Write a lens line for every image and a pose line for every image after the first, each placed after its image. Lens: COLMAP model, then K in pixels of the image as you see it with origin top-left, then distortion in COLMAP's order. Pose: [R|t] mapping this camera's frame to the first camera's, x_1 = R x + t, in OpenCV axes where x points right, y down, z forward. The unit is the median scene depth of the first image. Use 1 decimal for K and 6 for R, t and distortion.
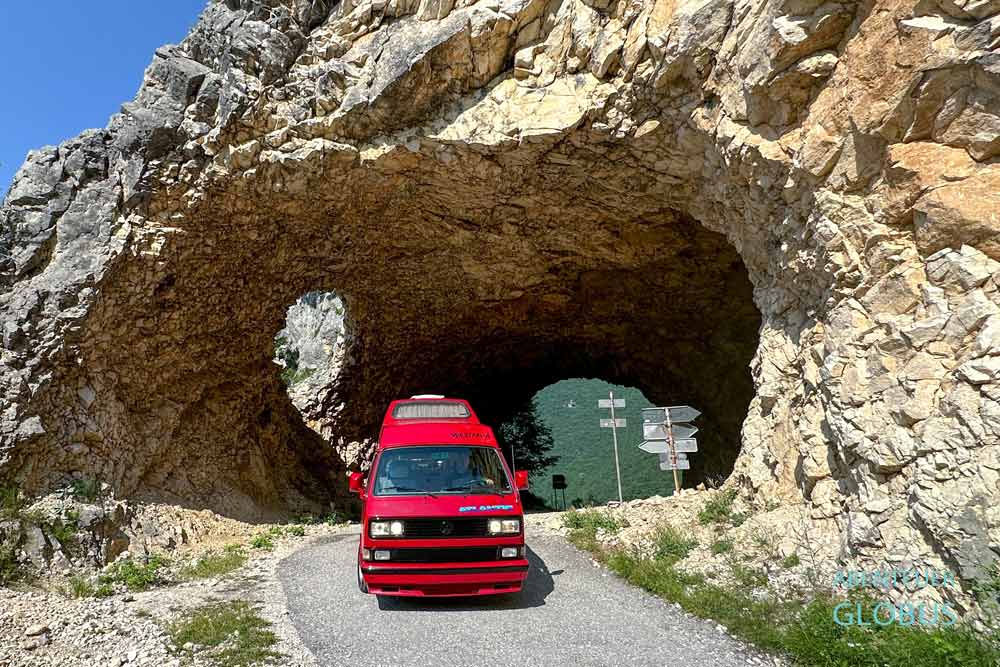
lens RADIAL K [[776.5, 0, 500.0], [0, 776.5, 333.5], [0, 0, 1]] dist [-0.001992, -0.002050]
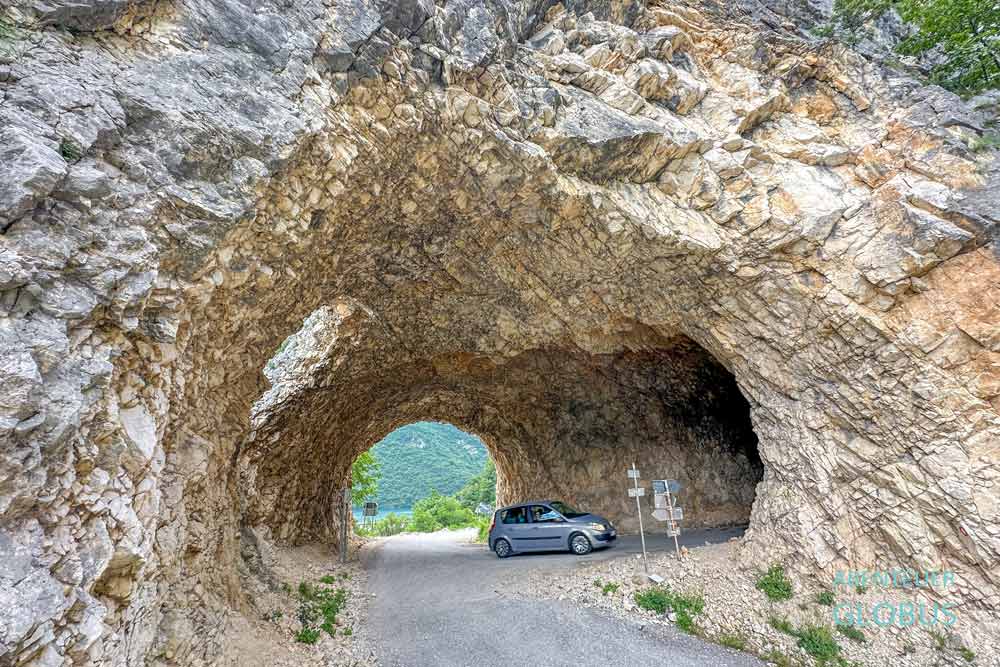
lens RADIAL K [[436.2, 0, 500.2], [0, 436.2, 290.6], [0, 0, 1]] dist [0.001144, 0.000551]
pose [[0.669254, 0.315043, 0.672939, -0.603629], [-0.177830, 0.947256, -0.266612, 0.046551], [-0.721440, 0.058763, 0.689979, 0.783778]]
